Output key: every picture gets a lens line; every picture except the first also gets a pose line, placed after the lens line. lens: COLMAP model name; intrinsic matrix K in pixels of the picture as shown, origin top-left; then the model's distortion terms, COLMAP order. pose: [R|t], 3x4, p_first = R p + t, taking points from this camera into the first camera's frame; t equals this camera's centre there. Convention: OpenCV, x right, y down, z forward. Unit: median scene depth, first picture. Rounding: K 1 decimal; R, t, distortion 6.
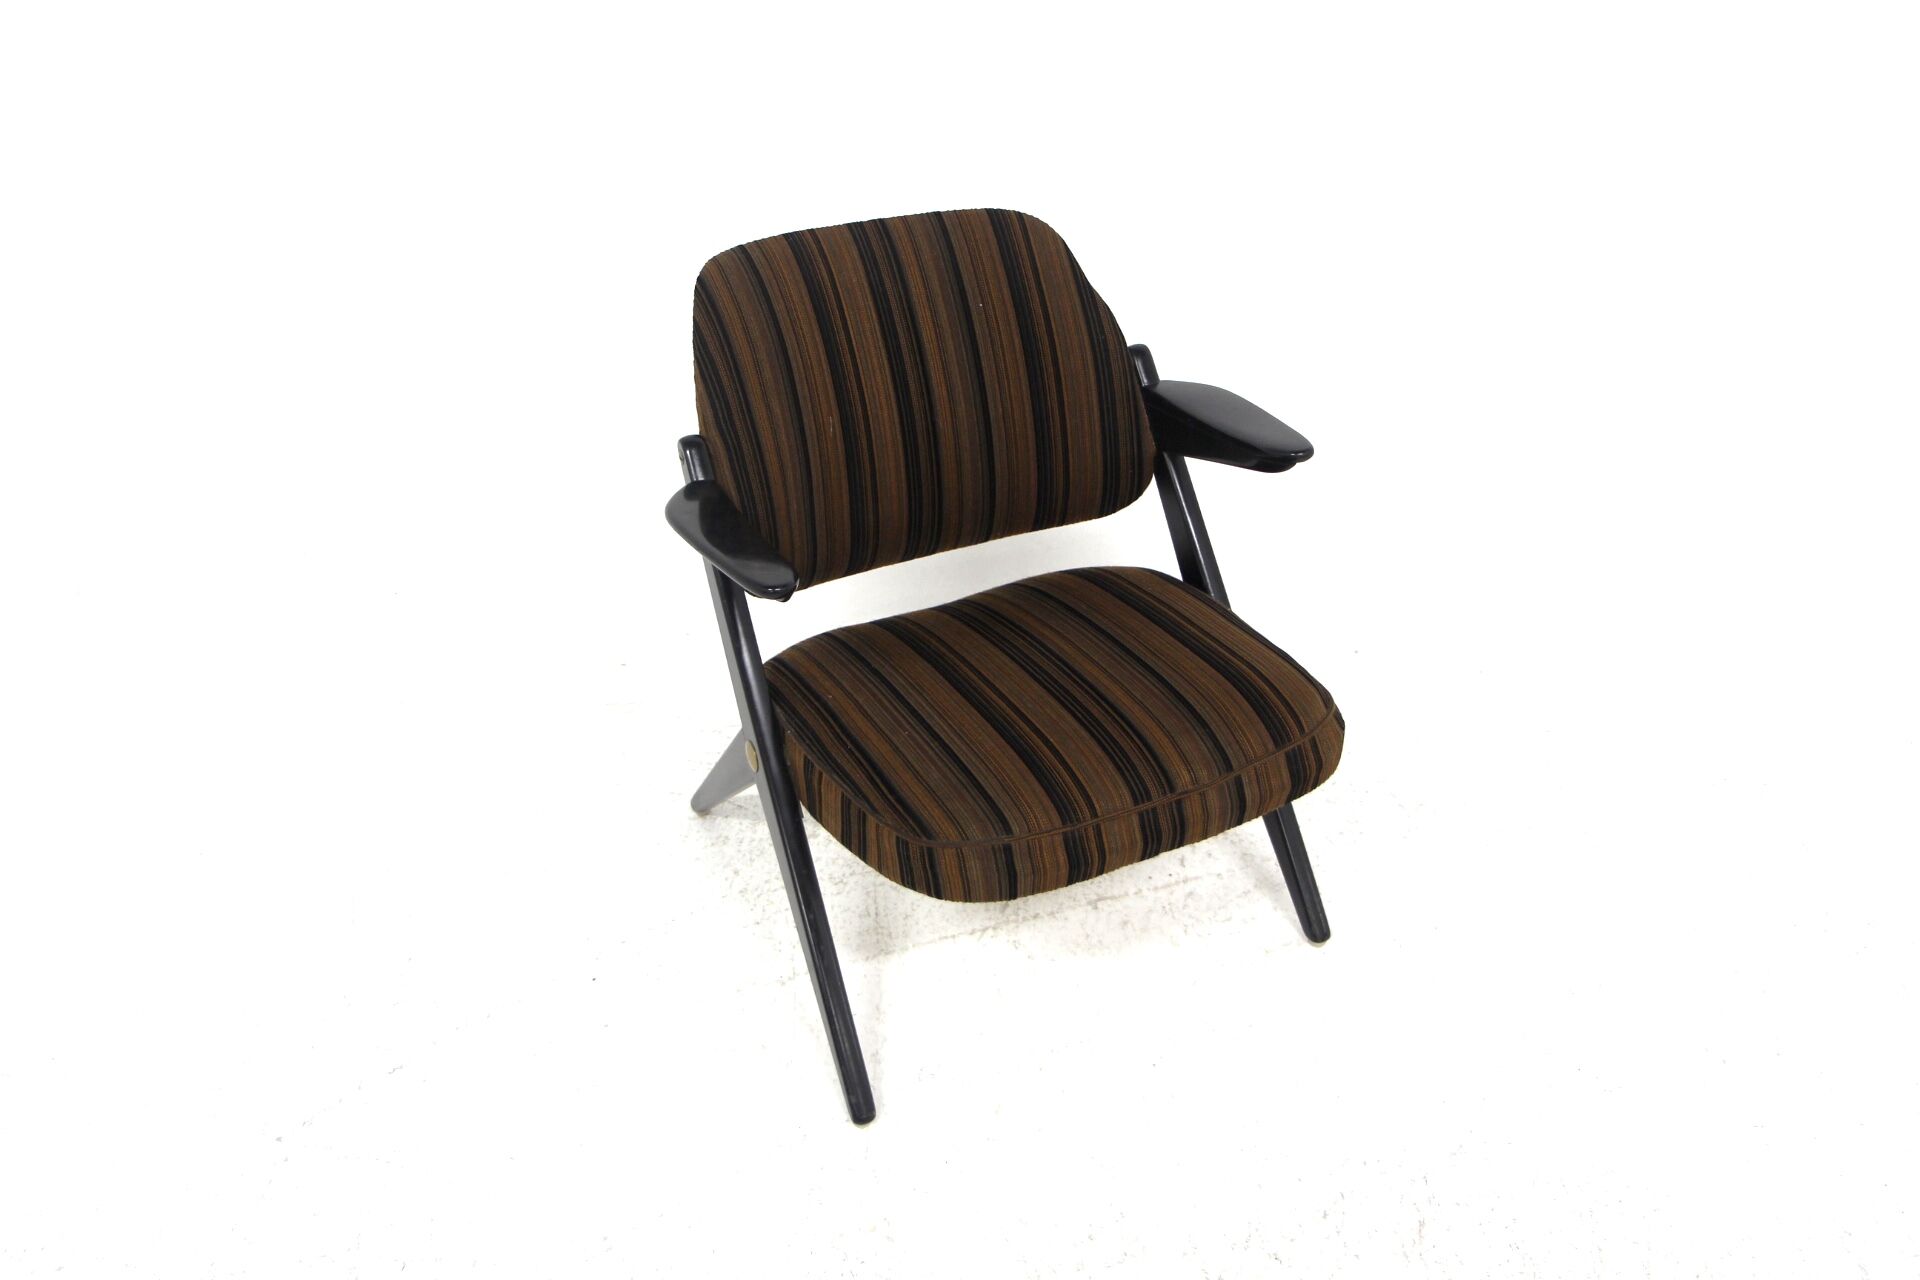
lens RADIAL K [[1487.6, 0, 960.0], [0, 1487.6, 640.0], [0, 0, 1]] dist [-0.046739, 0.002420]
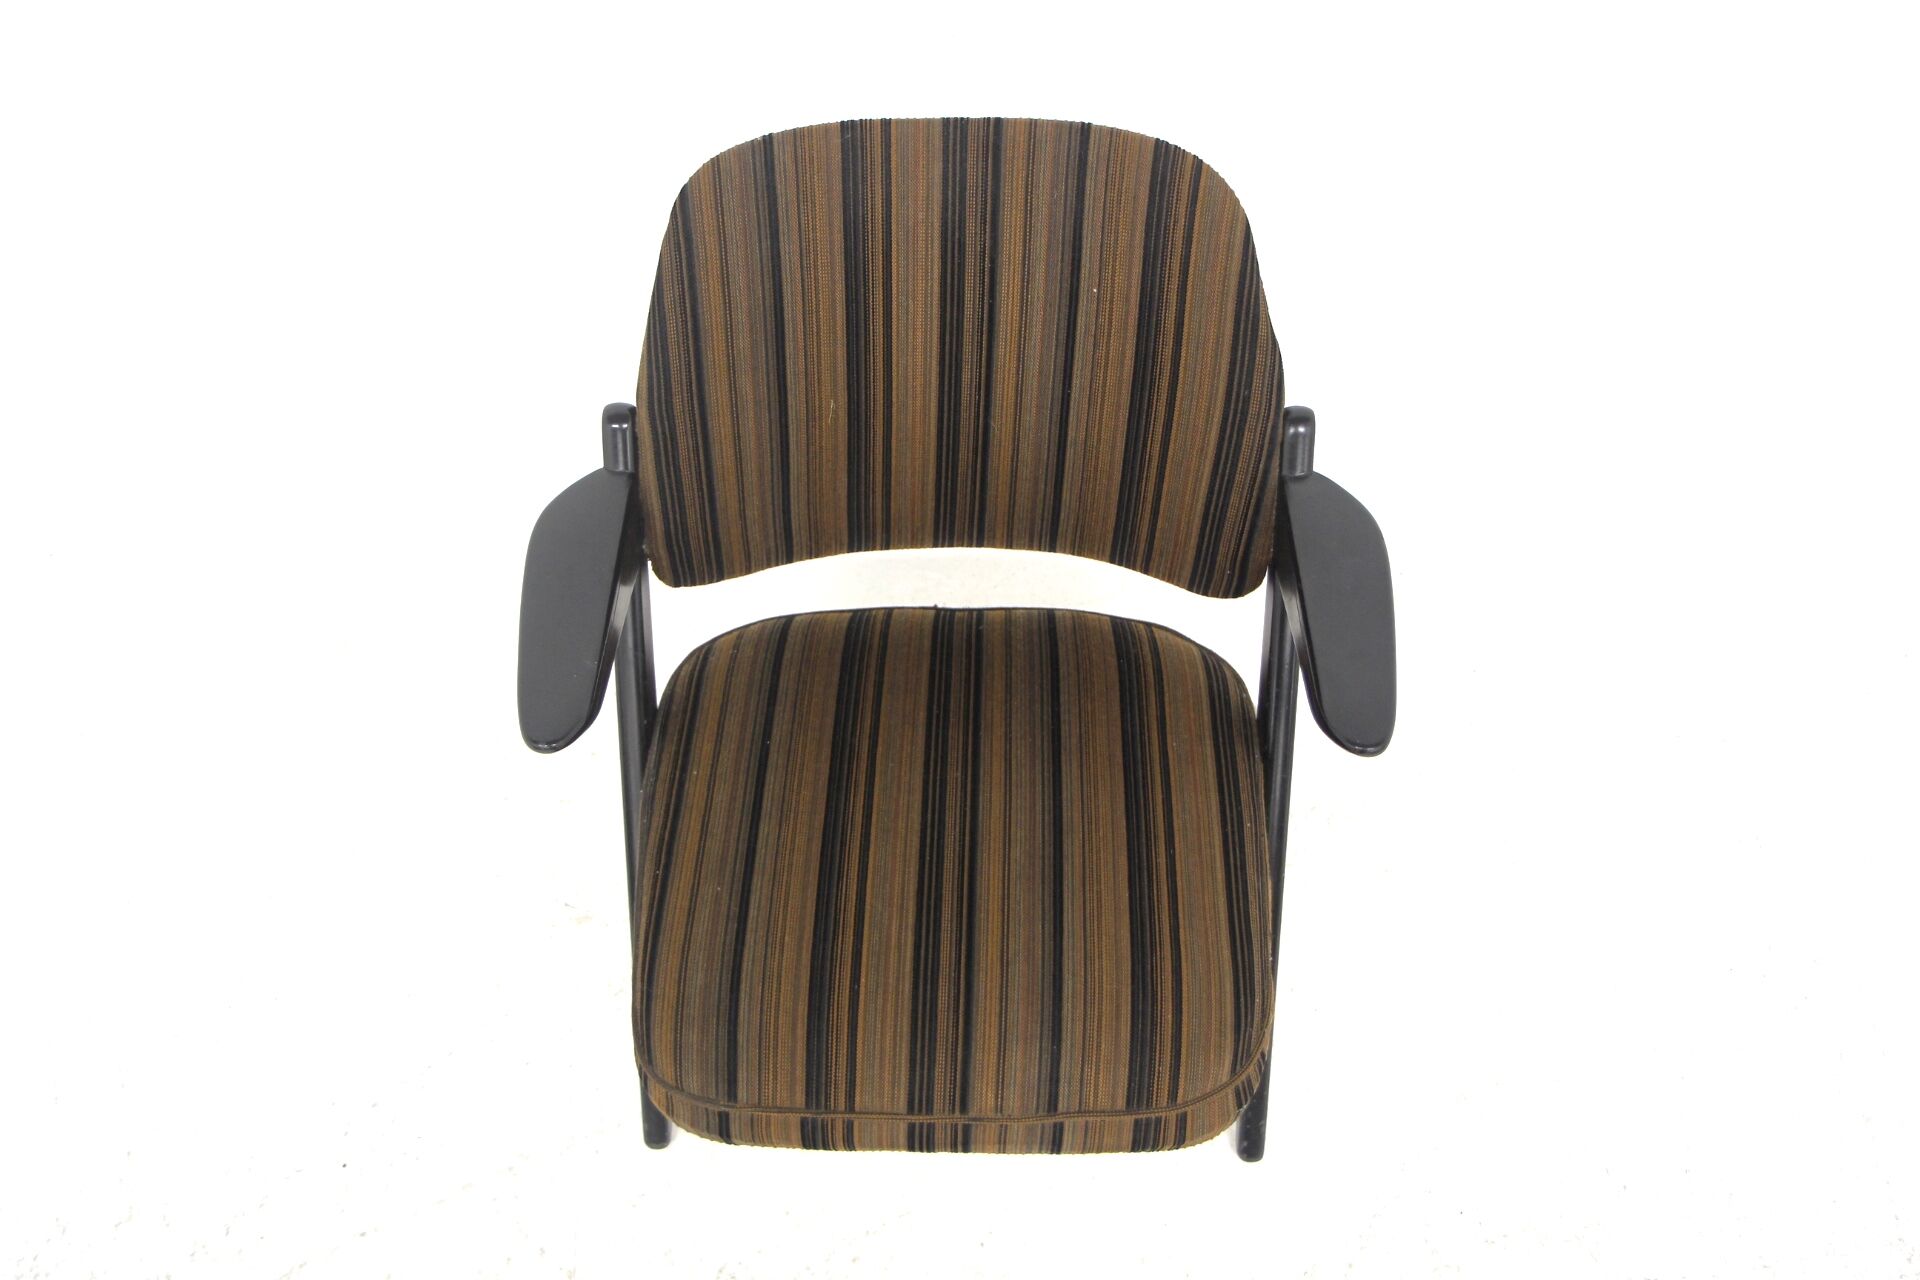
lens RADIAL K [[1487.6, 0, 960.0], [0, 1487.6, 640.0], [0, 0, 1]] dist [-0.046739, 0.002420]
pose [[0.886331, 0.390971, -0.248109, 0.199065], [-0.249817, 0.854889, 0.454705, -0.395567], [0.389882, -0.341037, 0.855386, 0.336399]]
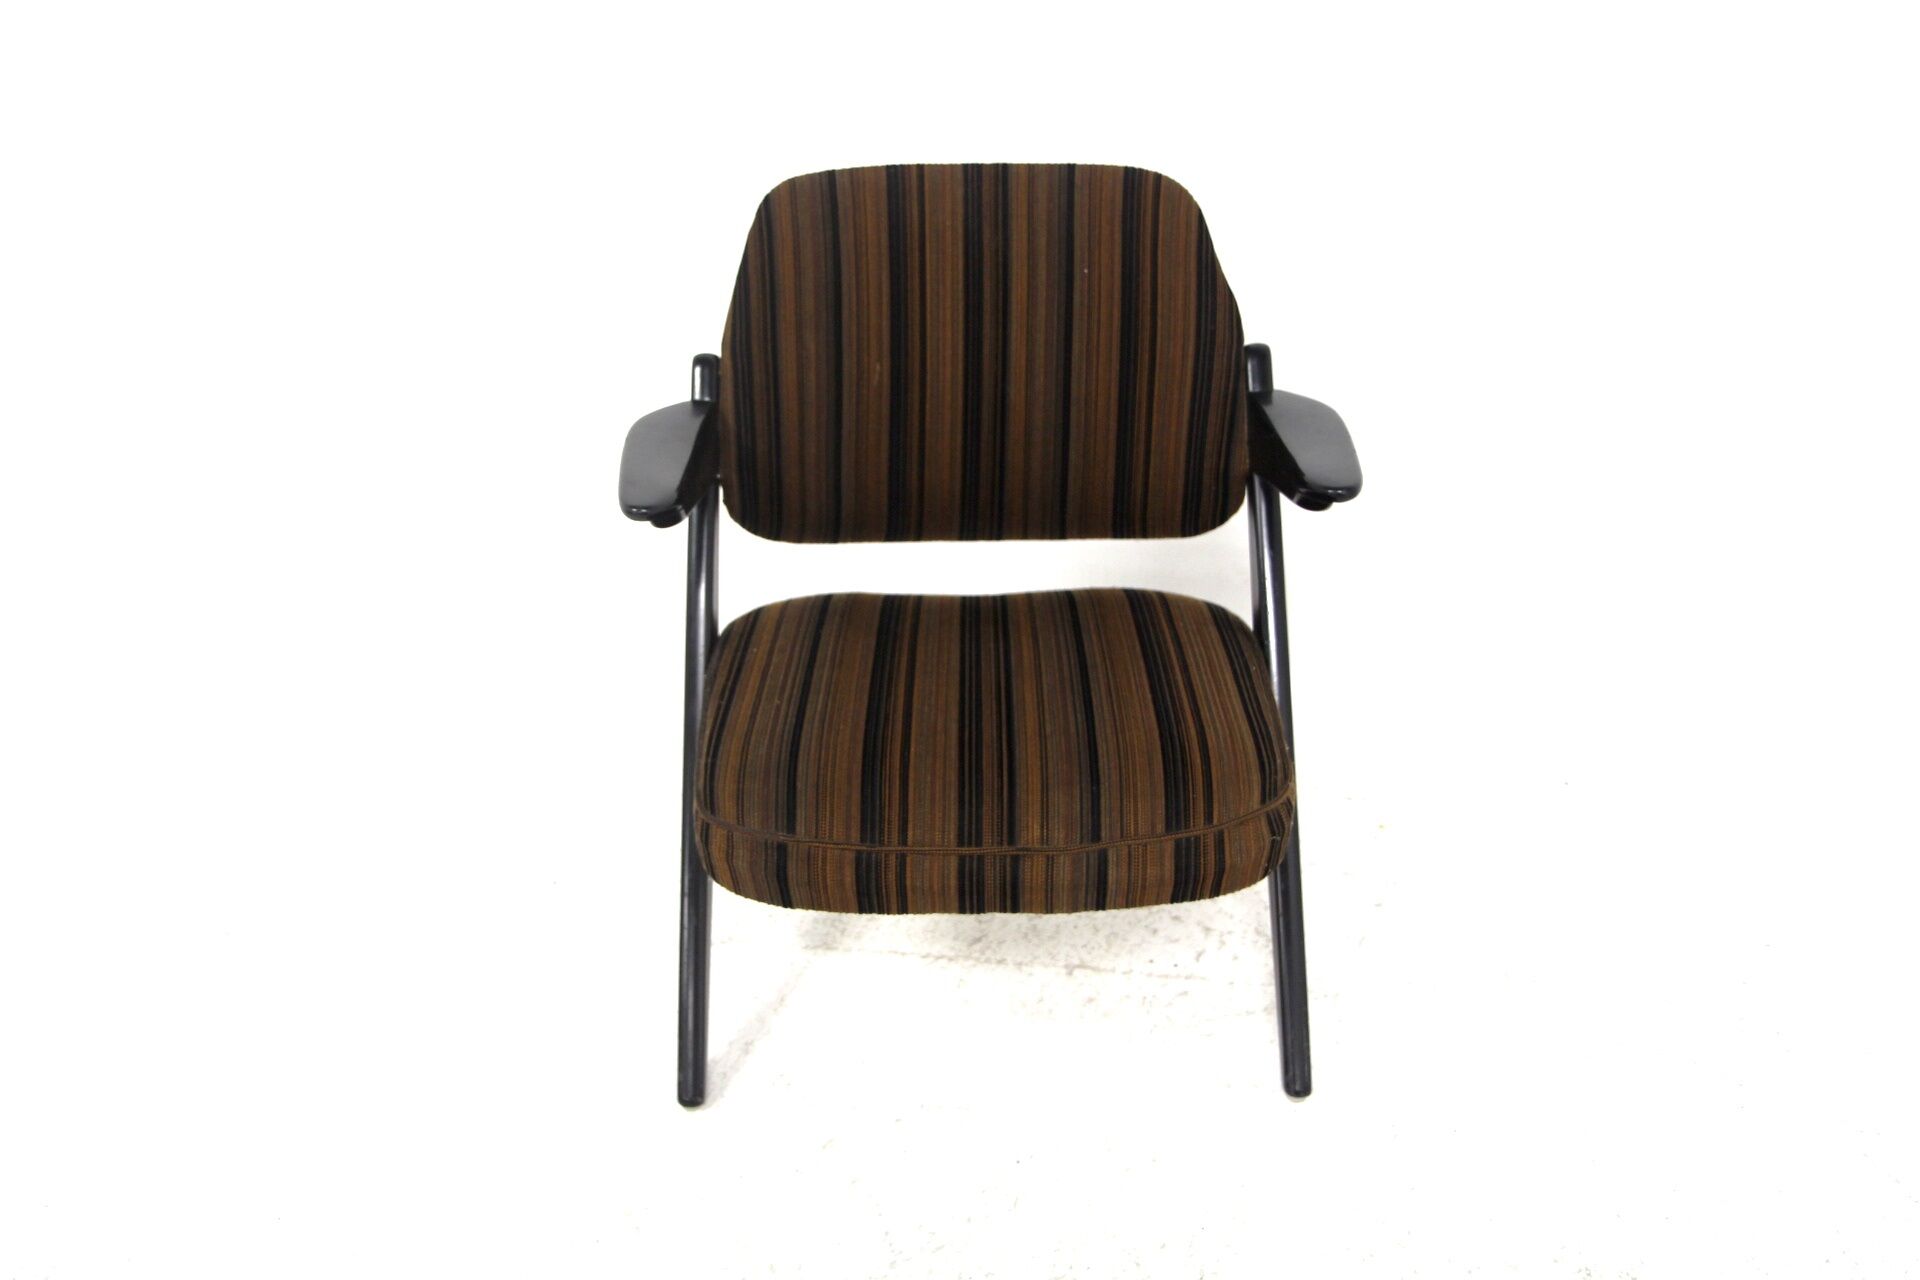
lens RADIAL K [[1487.6, 0, 960.0], [0, 1487.6, 640.0], [0, 0, 1]] dist [-0.046739, 0.002420]
pose [[0.897411, 0.225444, -0.379248, 0.339457], [-0.229134, 0.972728, 0.036042, -0.027648], [0.377030, 0.054554, 0.924593, 0.173430]]
